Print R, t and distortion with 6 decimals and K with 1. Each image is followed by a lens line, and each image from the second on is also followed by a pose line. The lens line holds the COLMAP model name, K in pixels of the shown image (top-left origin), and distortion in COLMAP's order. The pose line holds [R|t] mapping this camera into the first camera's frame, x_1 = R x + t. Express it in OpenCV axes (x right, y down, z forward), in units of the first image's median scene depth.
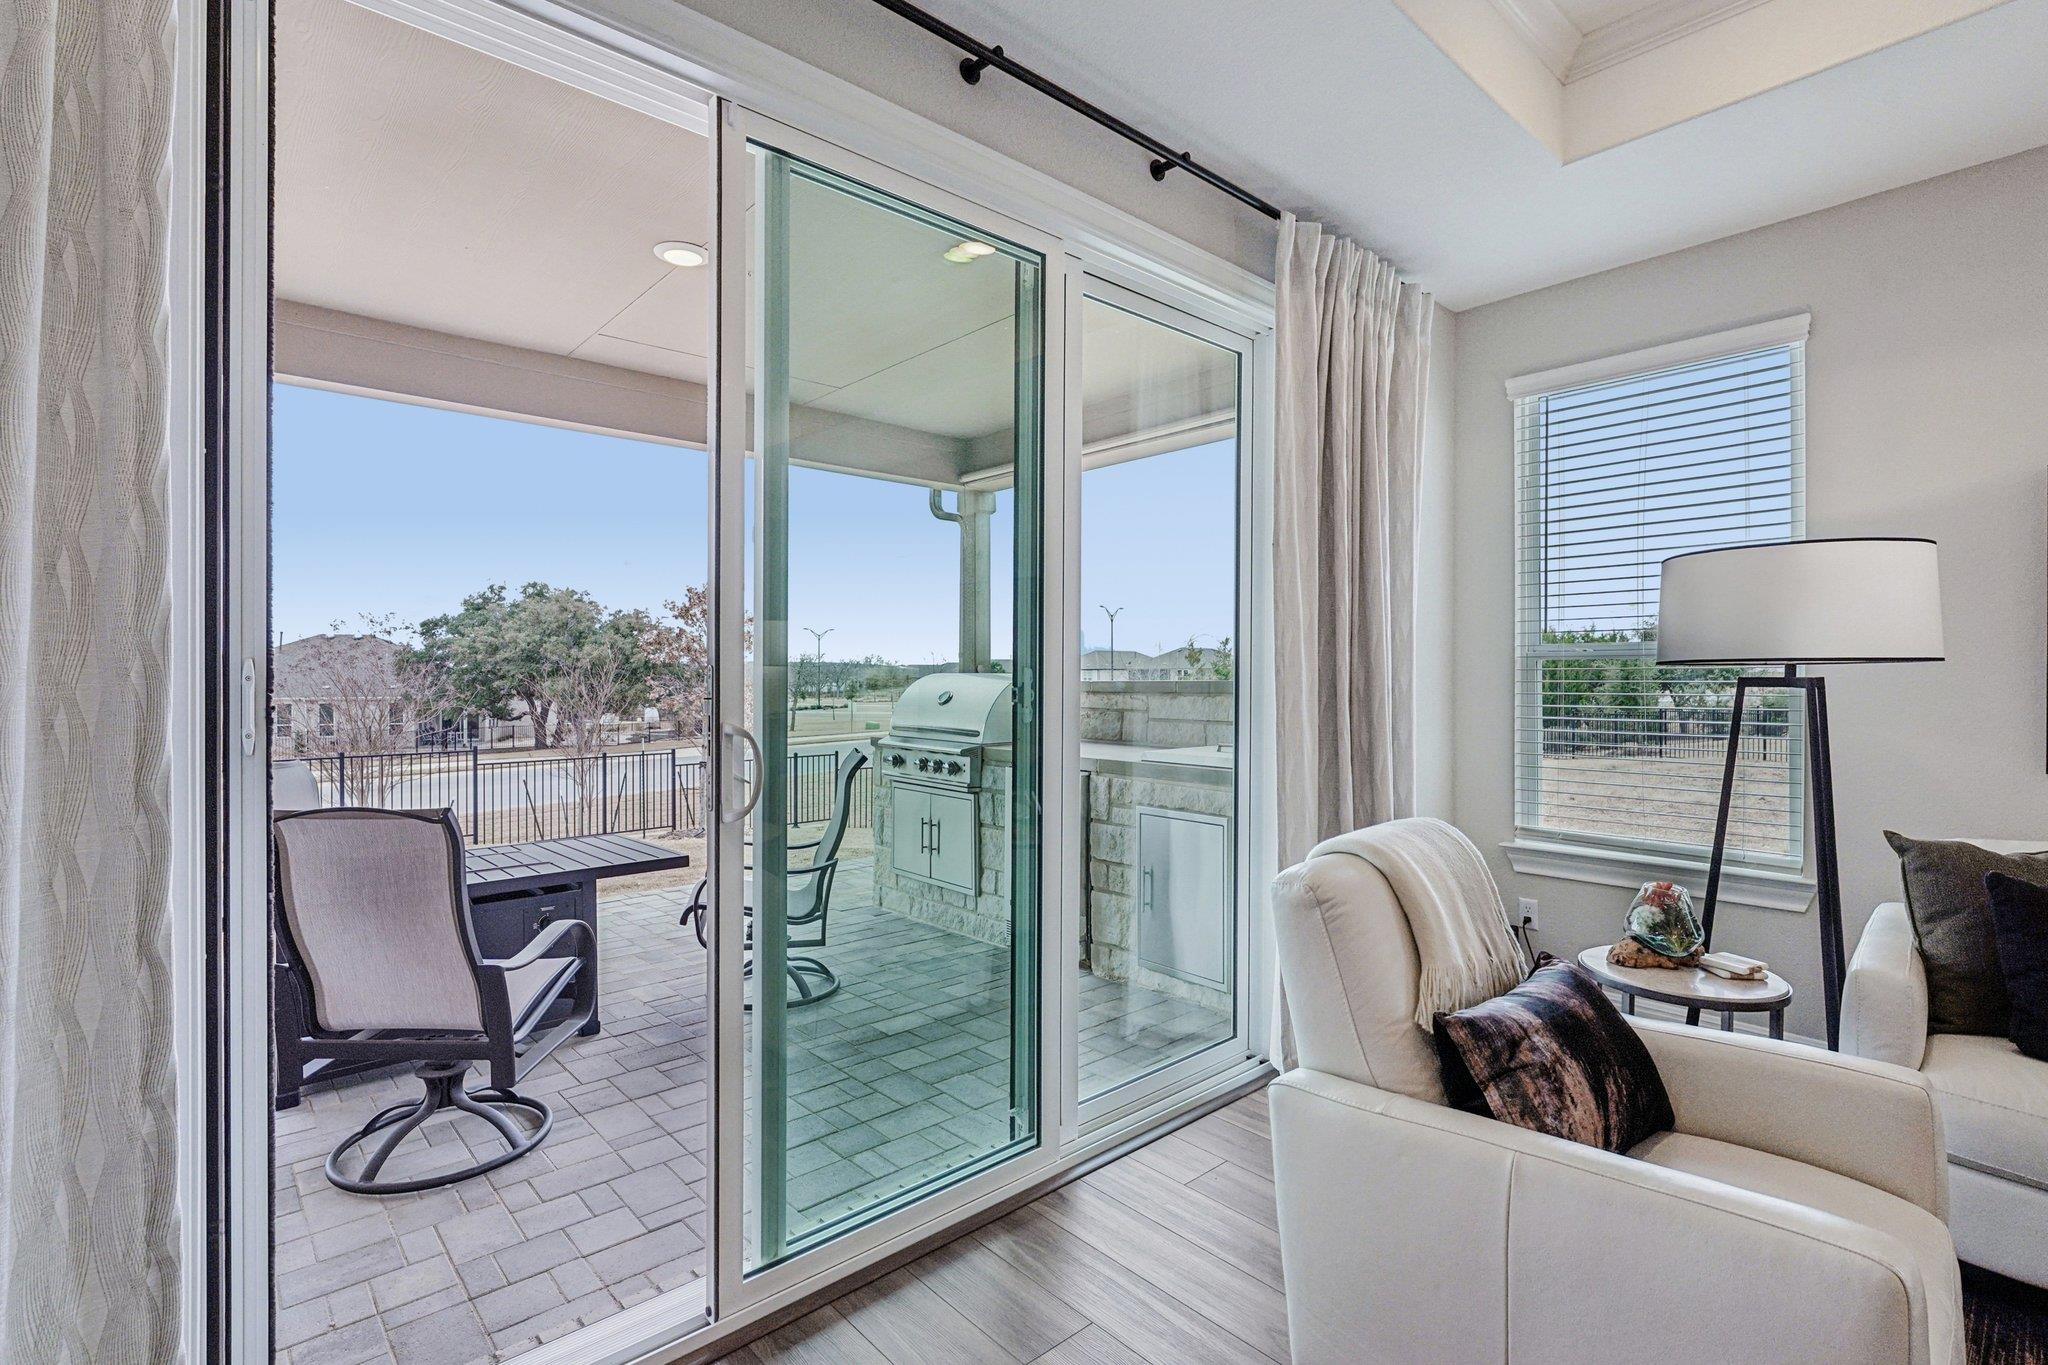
lens RADIAL K [[956.8, 0, 1031.6], [0, 956.8, 674.5], [0, 0, 1]] dist [-0.012052, -0.000187]
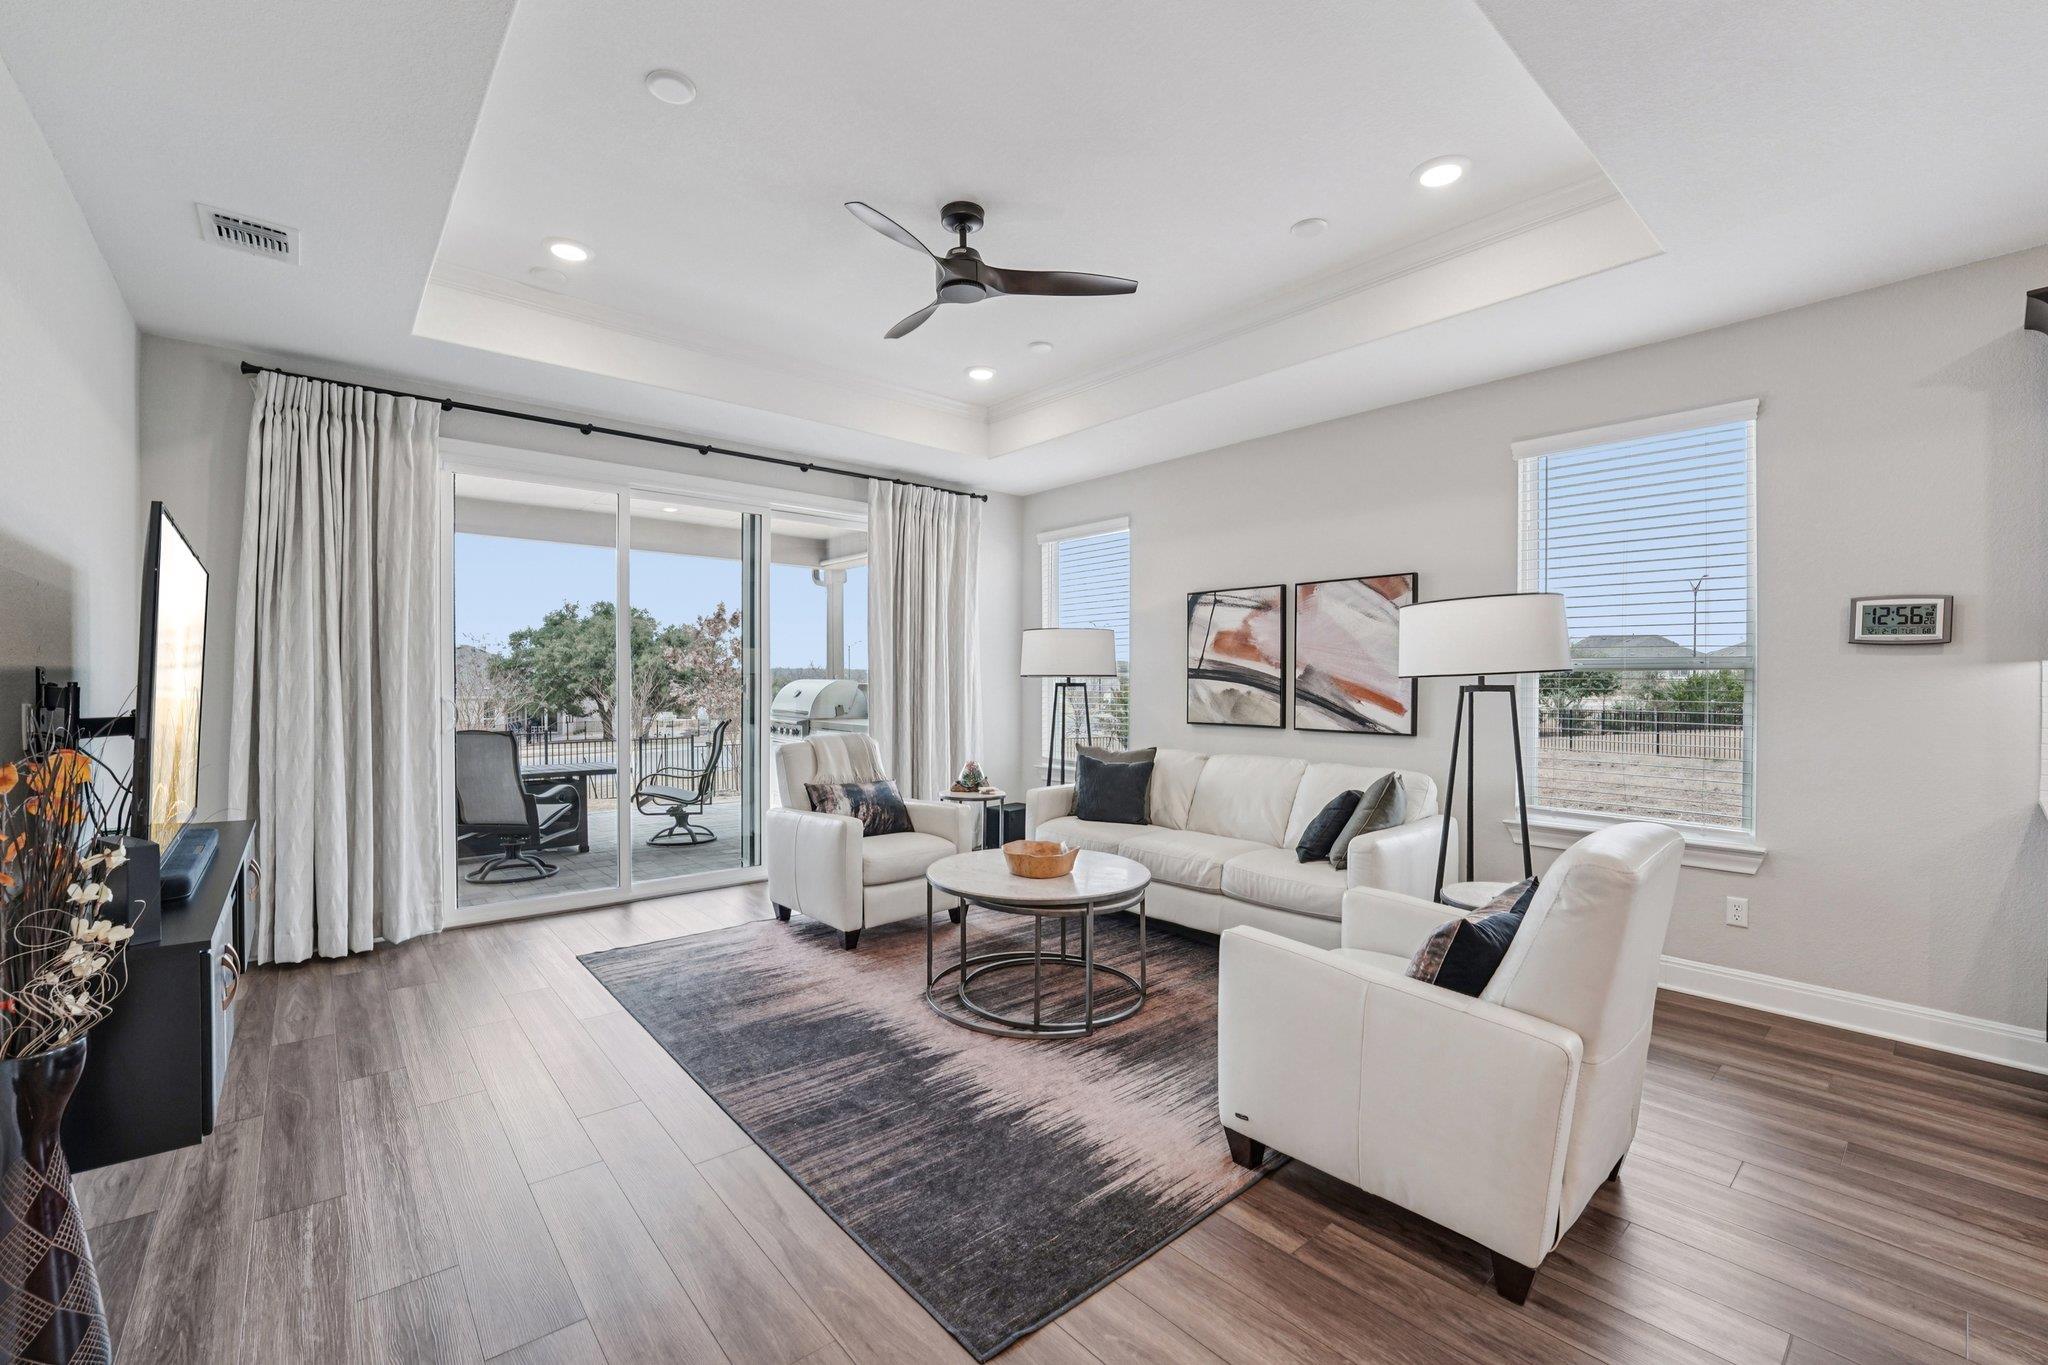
lens RADIAL K [[845.3, 0, 1022.7], [0, 845.3, 691.6], [0, 0, 1]] dist [-0.019199, 0.000672]
pose [[0.999728, 0.006130, -0.022497, 0.040473], [-0.005851, 0.999906, 0.012417, 0.000056], [0.022571, -0.012282, 0.999670, -0.061167]]
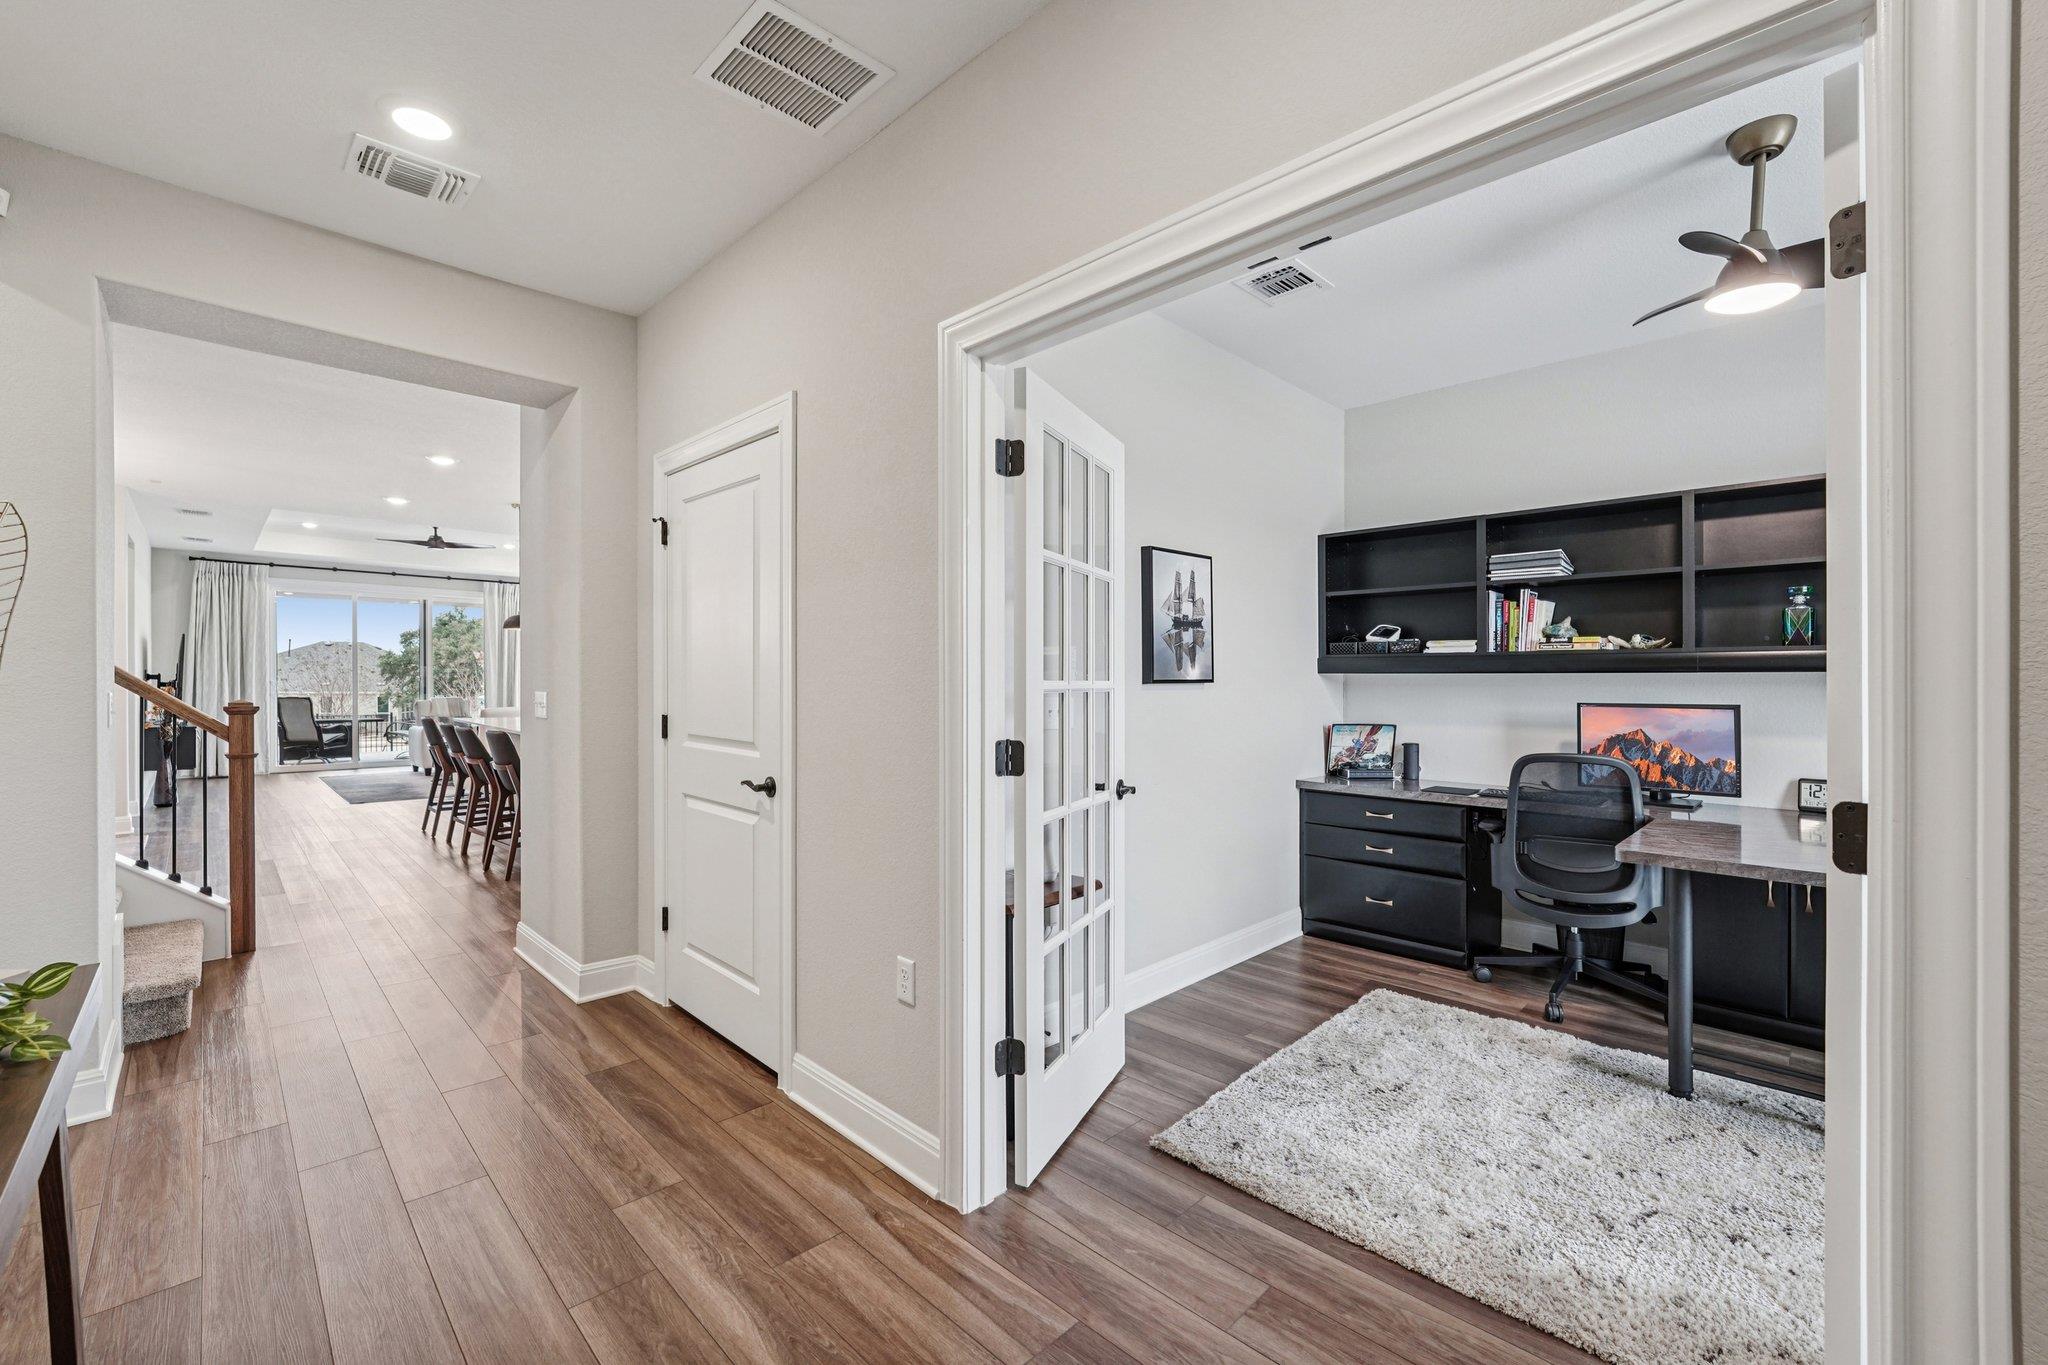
lens RADIAL K [[844.5, 0, 1006.4], [0, 844.5, 681.8], [0, 0, 1]] dist [-0.018736, 0.000084]
pose [[0.999263, 0.004594, 0.038115, 0.166318], [-0.004809, 0.999973, 0.005552, 0.000301], [-0.038088, -0.005731, 0.999258, -0.204861]]
